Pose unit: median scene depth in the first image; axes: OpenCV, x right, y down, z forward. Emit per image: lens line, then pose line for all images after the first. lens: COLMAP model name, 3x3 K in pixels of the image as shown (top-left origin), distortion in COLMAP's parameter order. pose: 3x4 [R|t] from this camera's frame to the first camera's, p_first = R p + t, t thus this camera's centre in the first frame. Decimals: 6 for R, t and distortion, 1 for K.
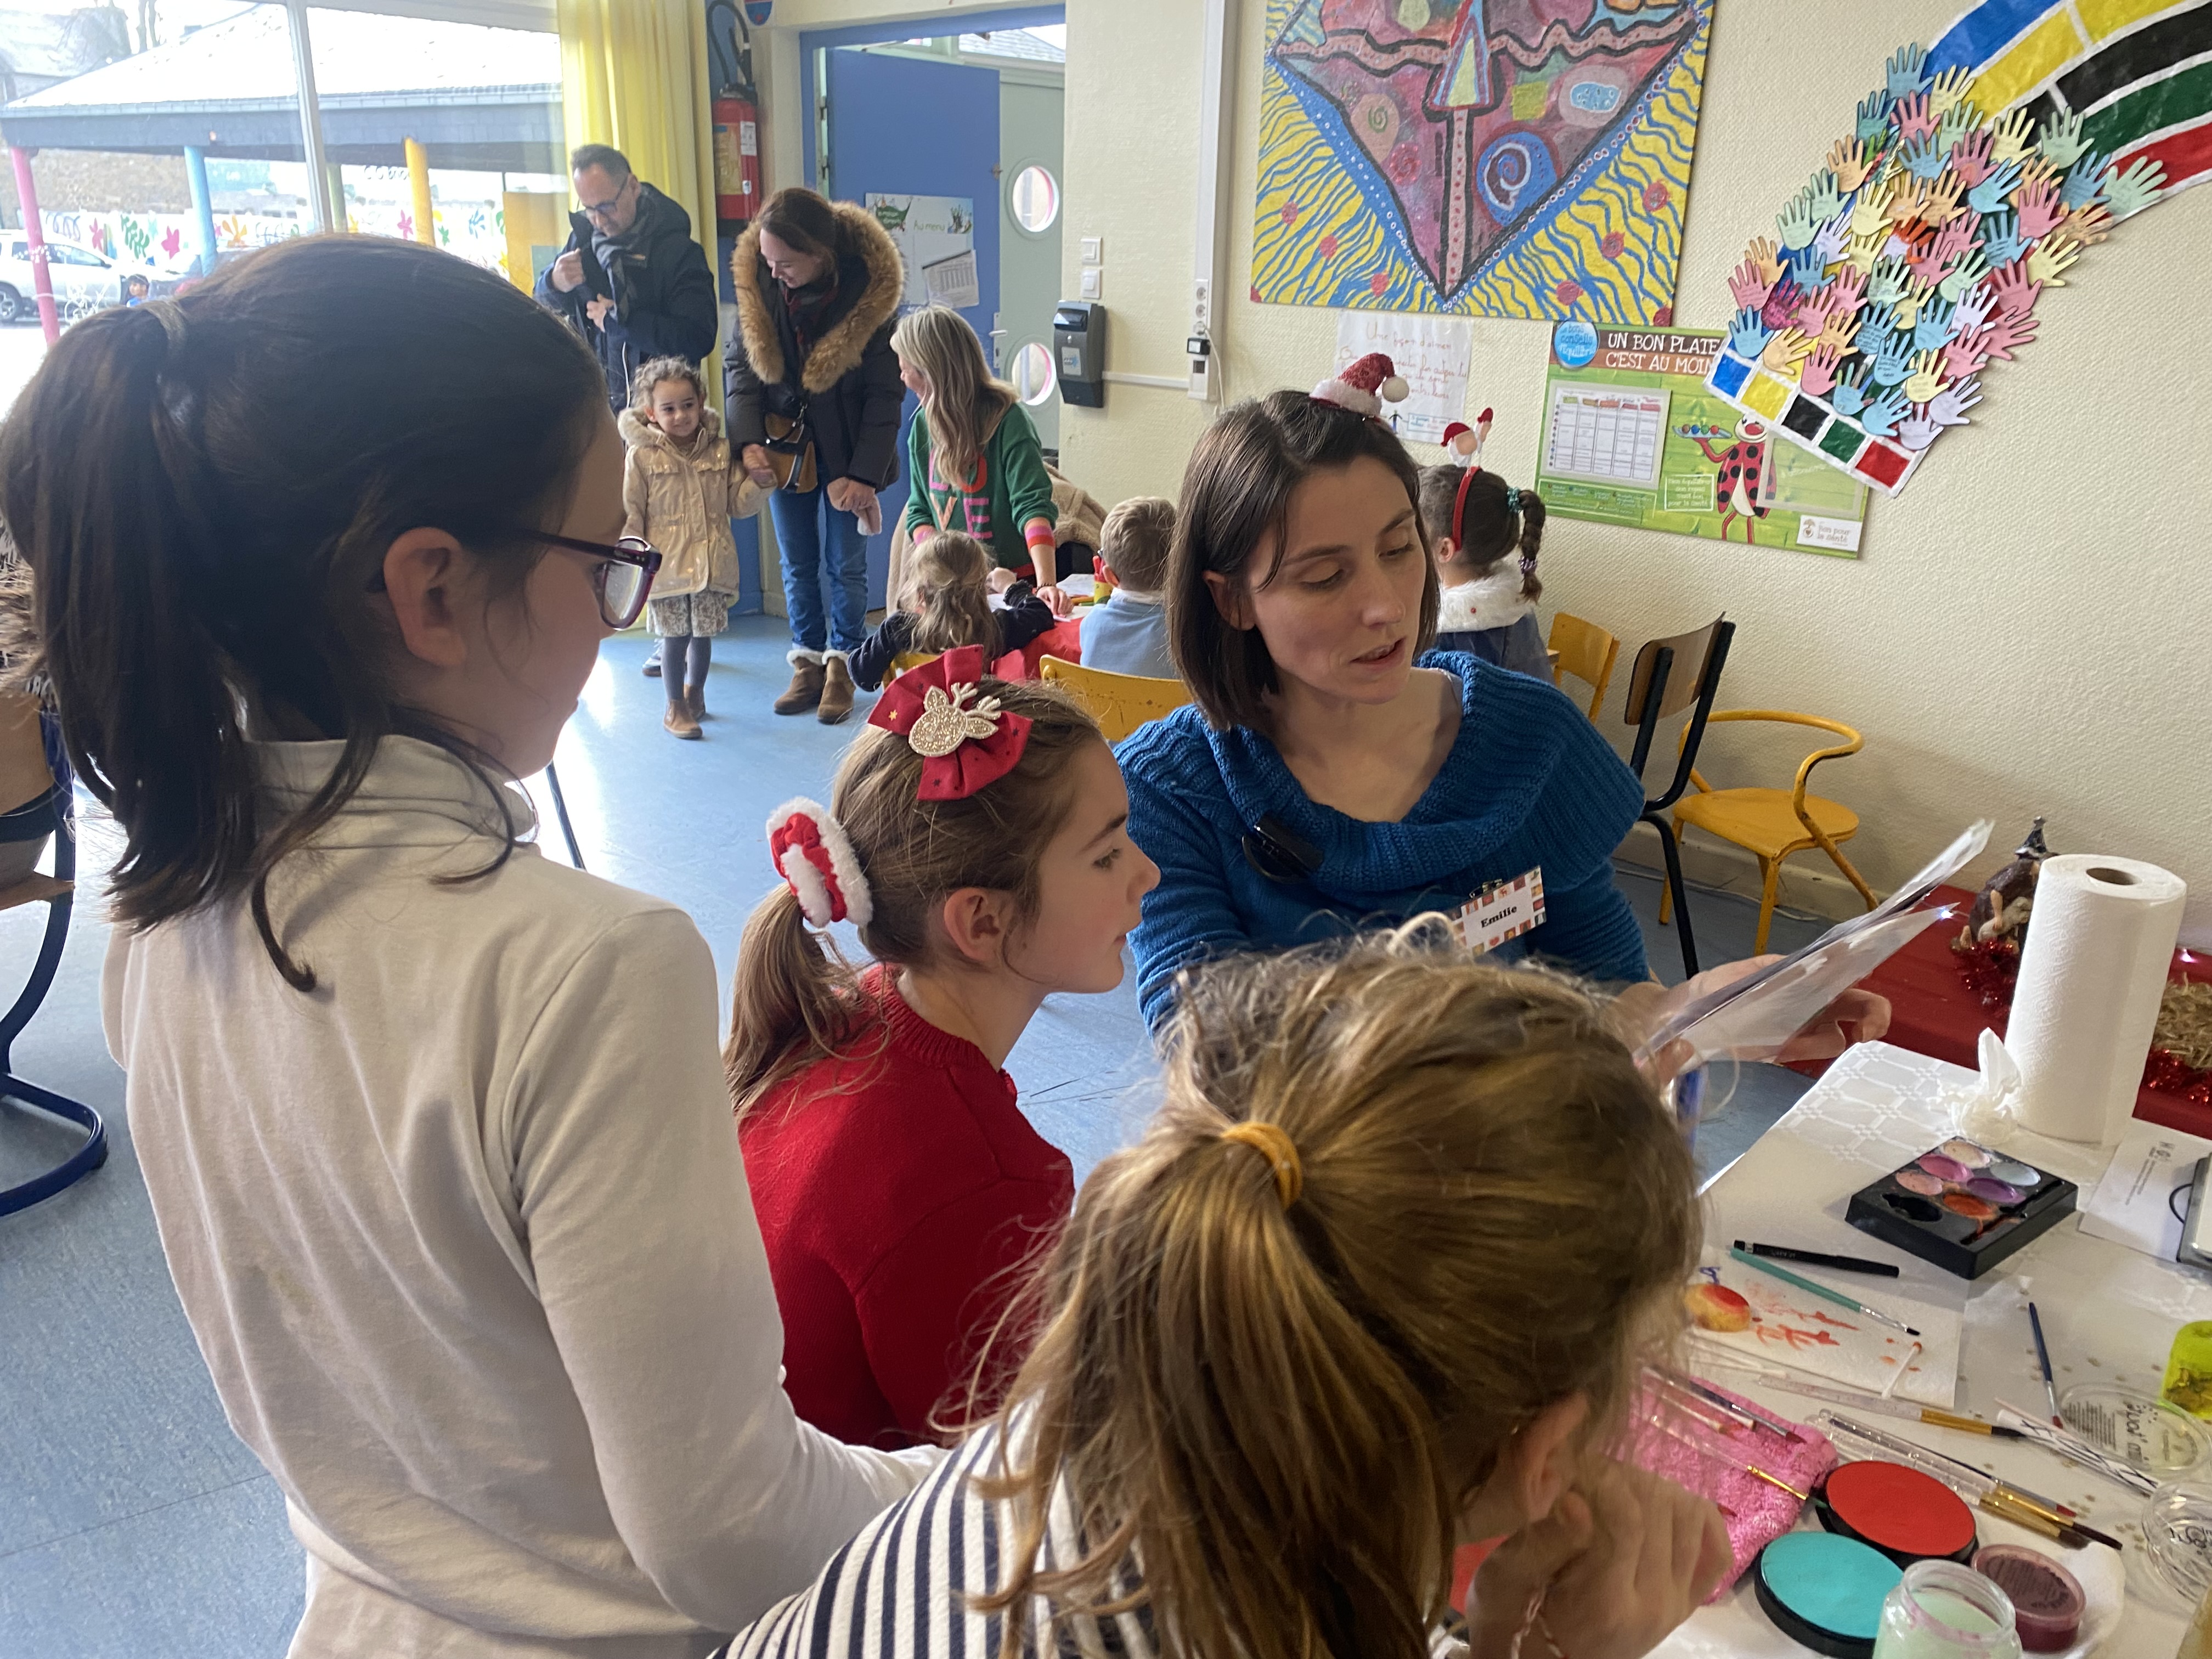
lens RADIAL K [[1678.3, 0, 1107.5], [0, 1678.3, 826.6], [0, 0, 1]] dist [0.032175, -0.029709]
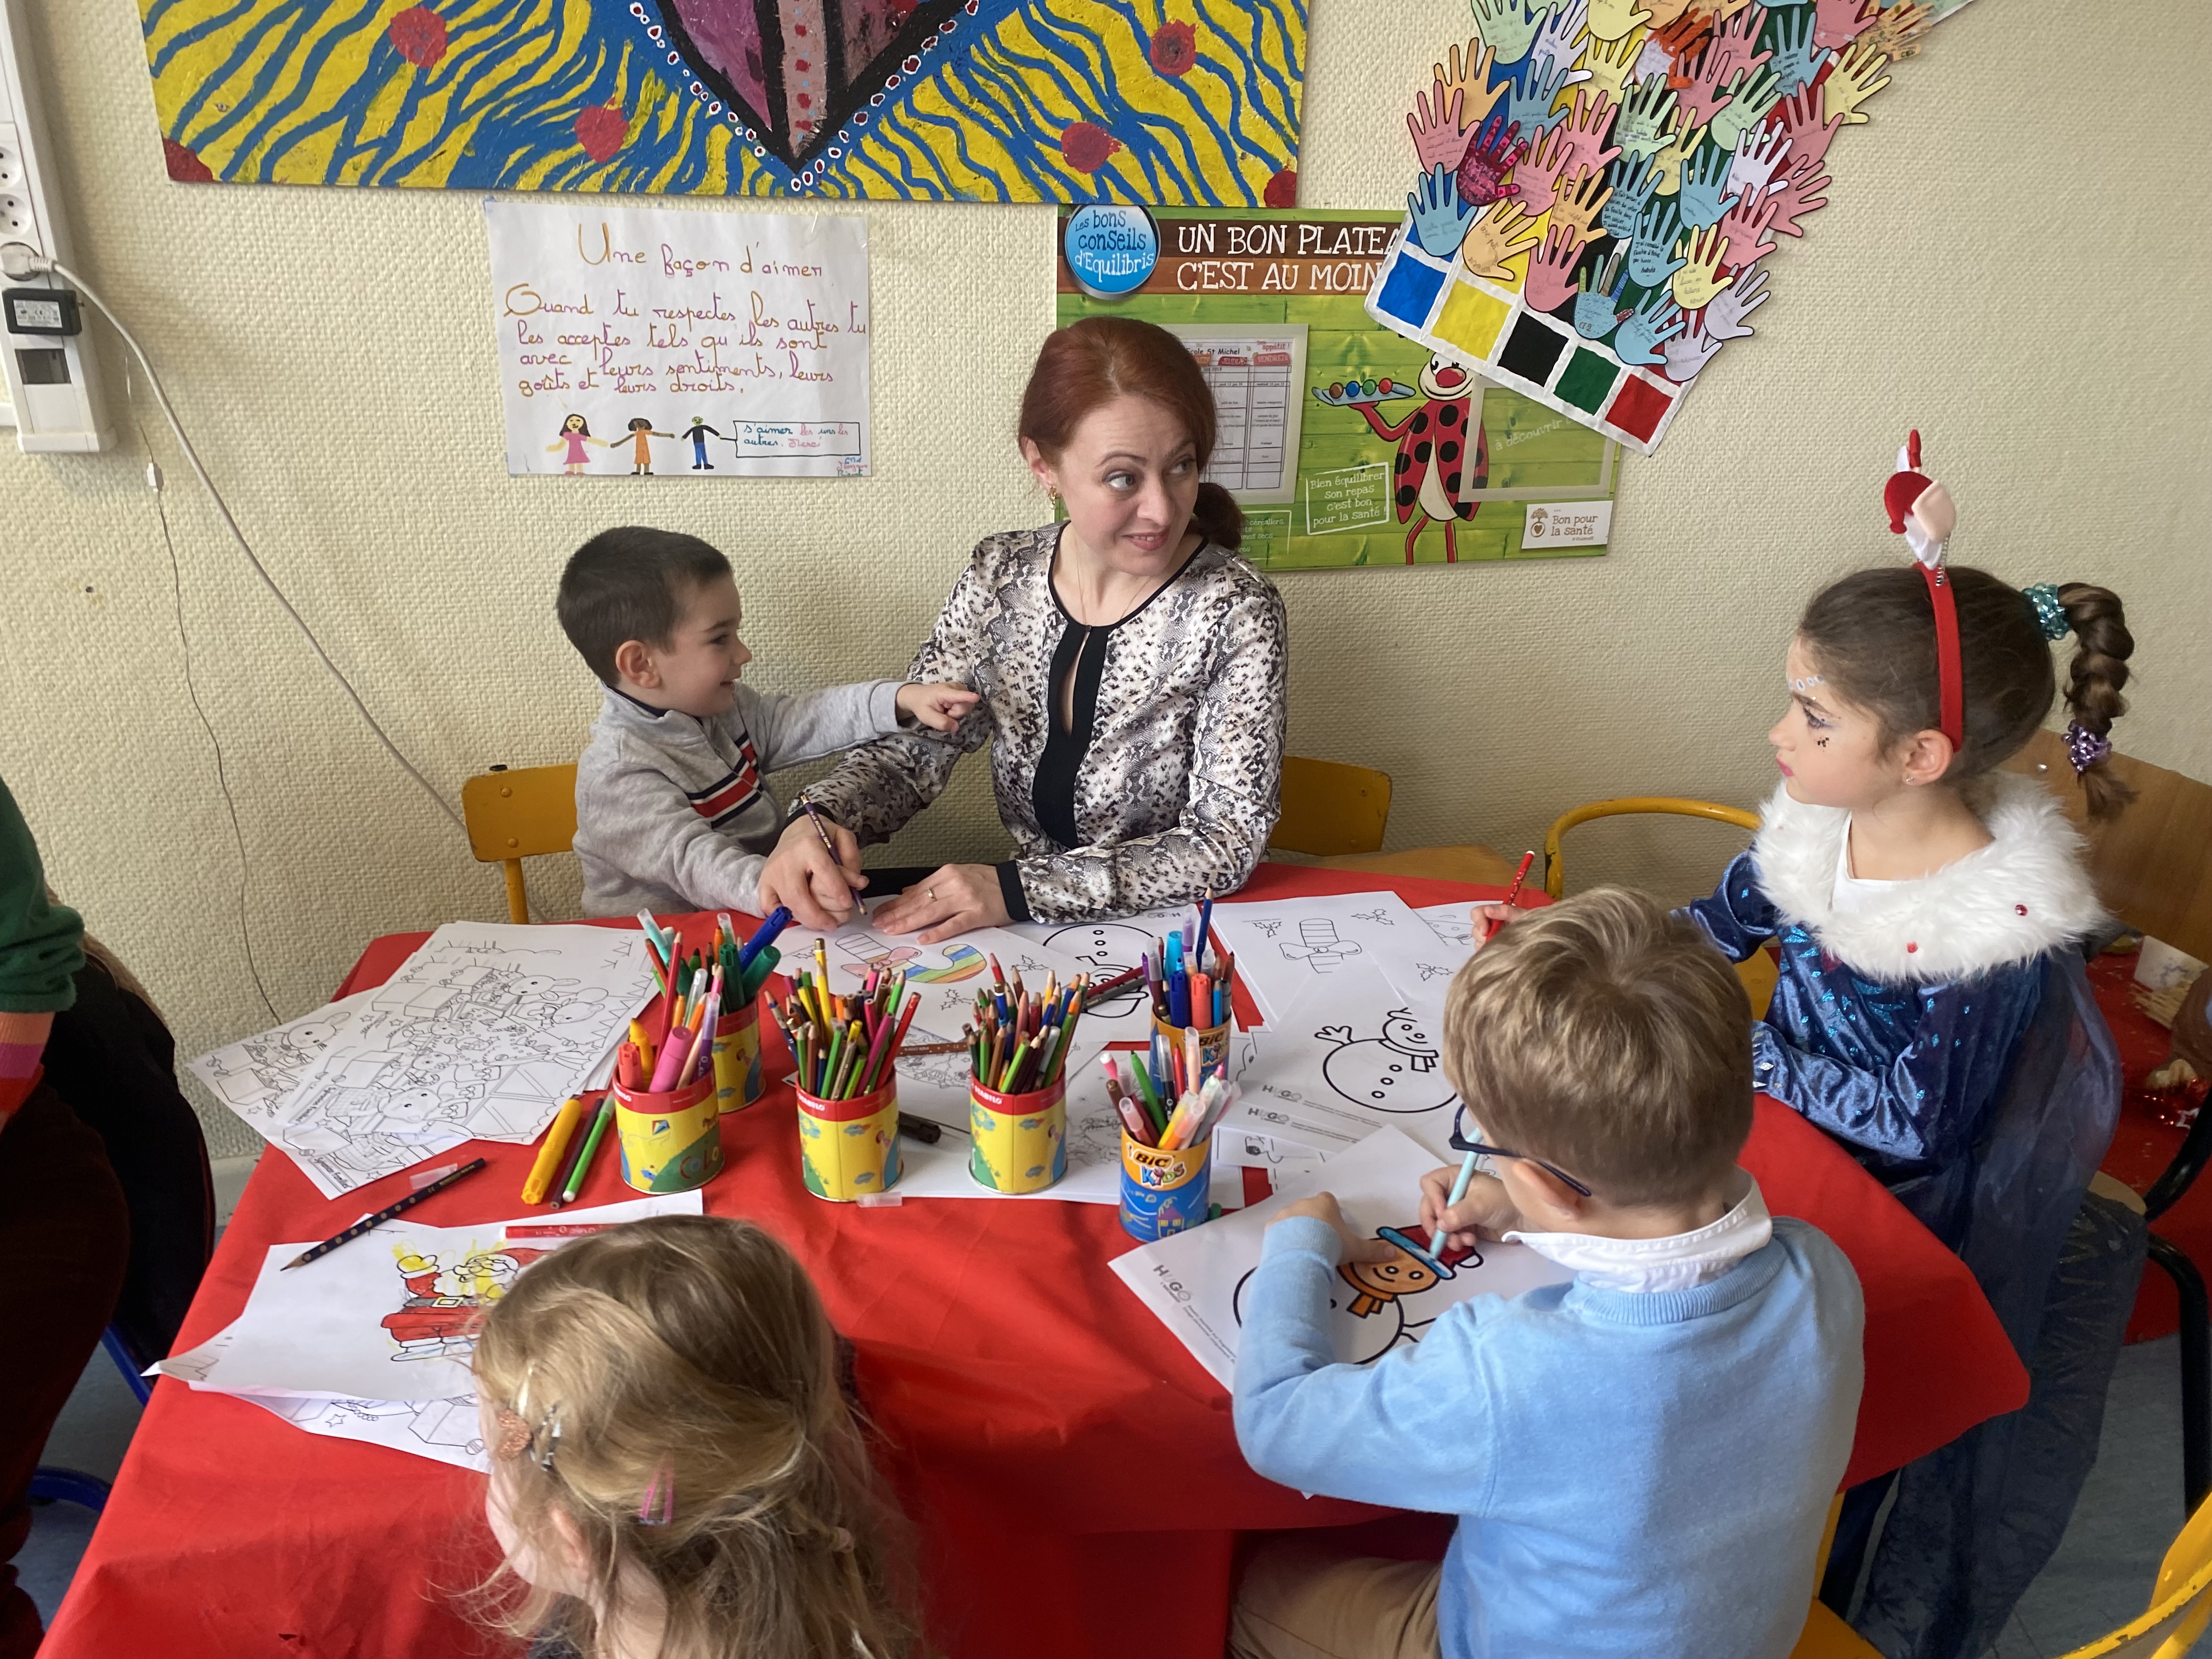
lens RADIAL K [[1678.3, 0, 1100.6], [0, 1678.3, 823.5], [0, 0, 1]] dist [0.032175, -0.029709]
pose [[0.482833, -0.342233, 0.806070, -0.203013], [0.277660, 0.932808, 0.229724, -0.253095], [-0.830528, 0.112895, 0.545415, 0.777041]]
